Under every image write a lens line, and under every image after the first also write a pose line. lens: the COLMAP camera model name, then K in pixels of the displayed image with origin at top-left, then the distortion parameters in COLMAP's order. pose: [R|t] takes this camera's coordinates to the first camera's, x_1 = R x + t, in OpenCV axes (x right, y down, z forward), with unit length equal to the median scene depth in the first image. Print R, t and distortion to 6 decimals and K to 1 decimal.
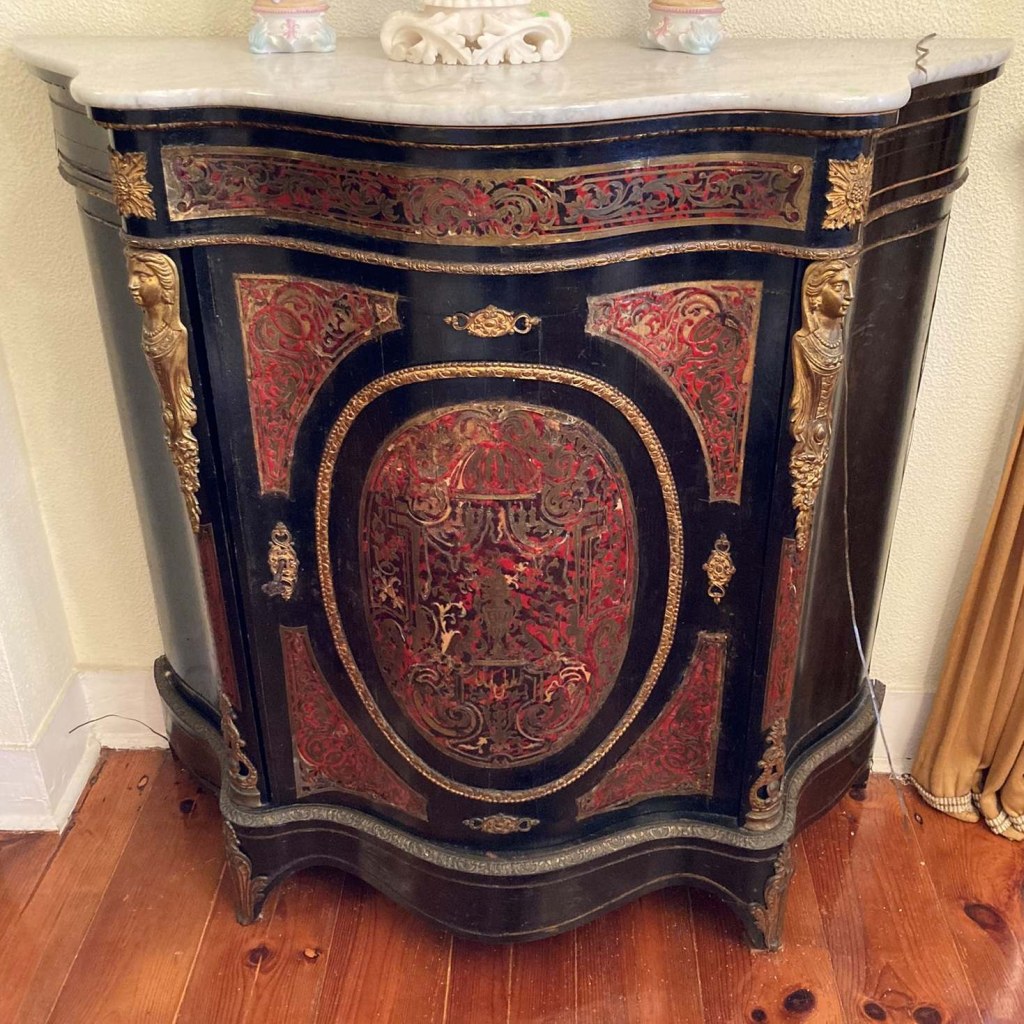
lens RADIAL K [[1143.2, 0, 514.7], [0, 1143.2, 513.6], [0, 0, 1]] dist [0.016852, 0.000000]
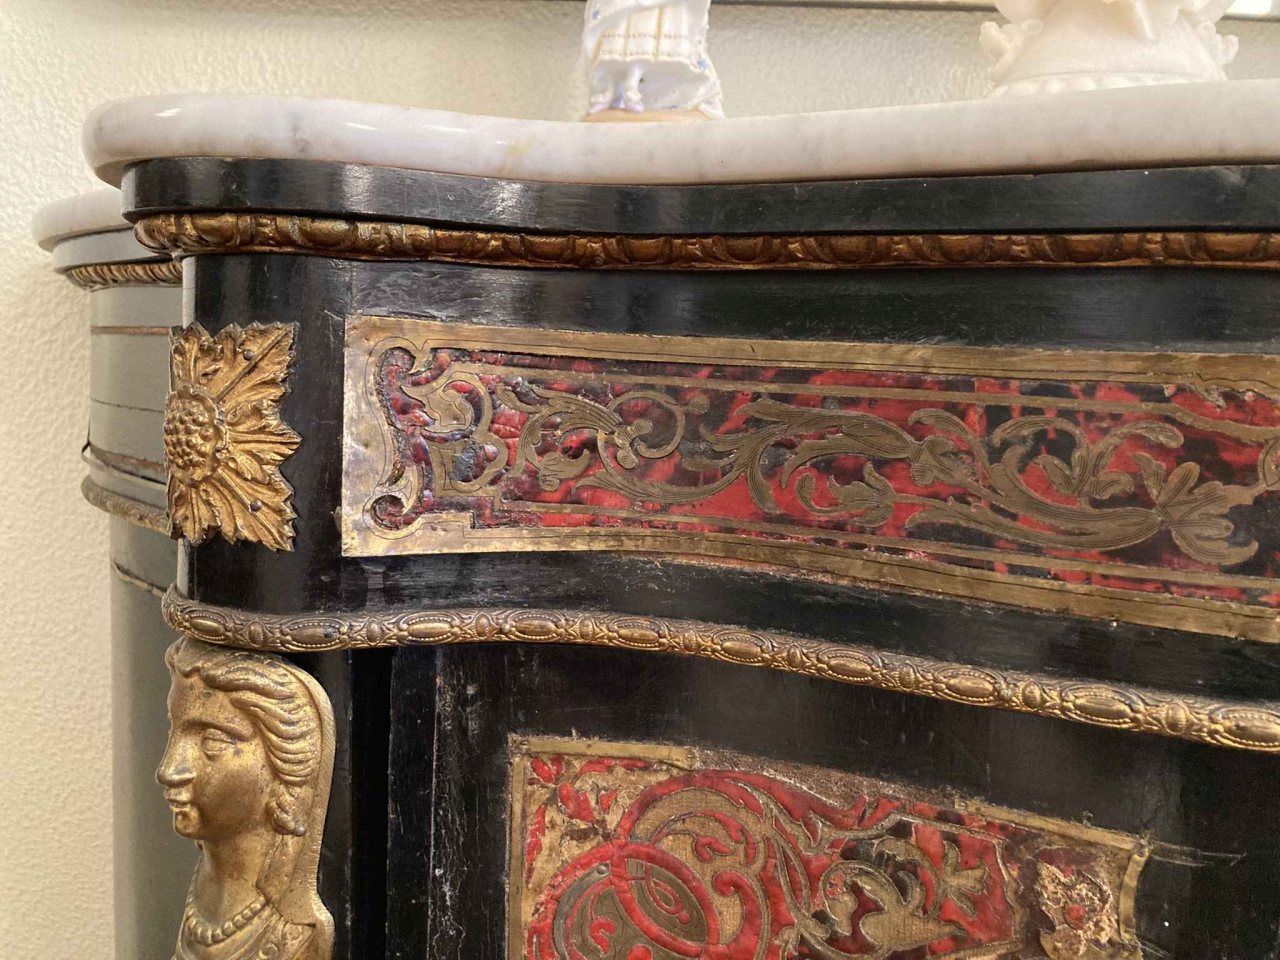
lens RADIAL K [[1052.5, 0, 638.3], [0, 1052.5, 480.7], [0, 0, 1]] dist [-0.021621, 0.018780]
pose [[0.998337, 0.038750, 0.042678, -0.221399], [-0.018300, 0.915107, -0.402795, -0.155554], [-0.054663, 0.401344, 0.914295, 0.694886]]
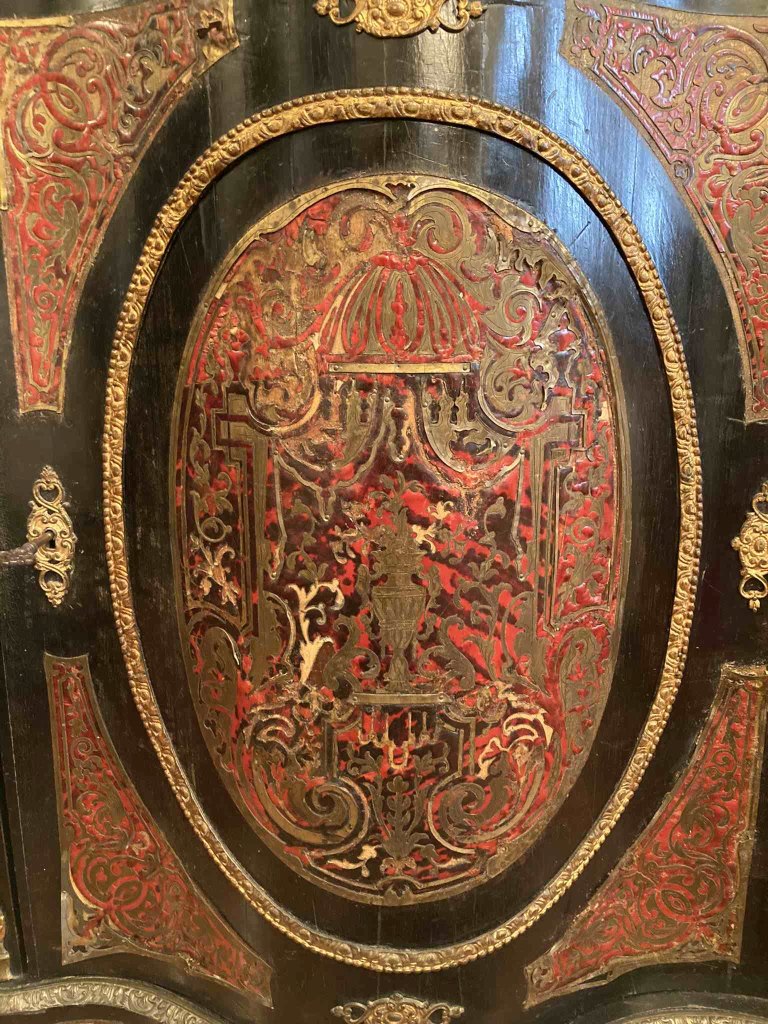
lens RADIAL K [[842.0, 0, 393.6], [0, 842.0, 505.0], [0, 0, 1]] dist [-0.021621, 0.018780]
pose [[0.999964, 0.006895, 0.005027, -0.021318], [-0.005227, 0.960637, -0.277757, 0.168884], [-0.006744, 0.277720, 0.960638, 0.621836]]
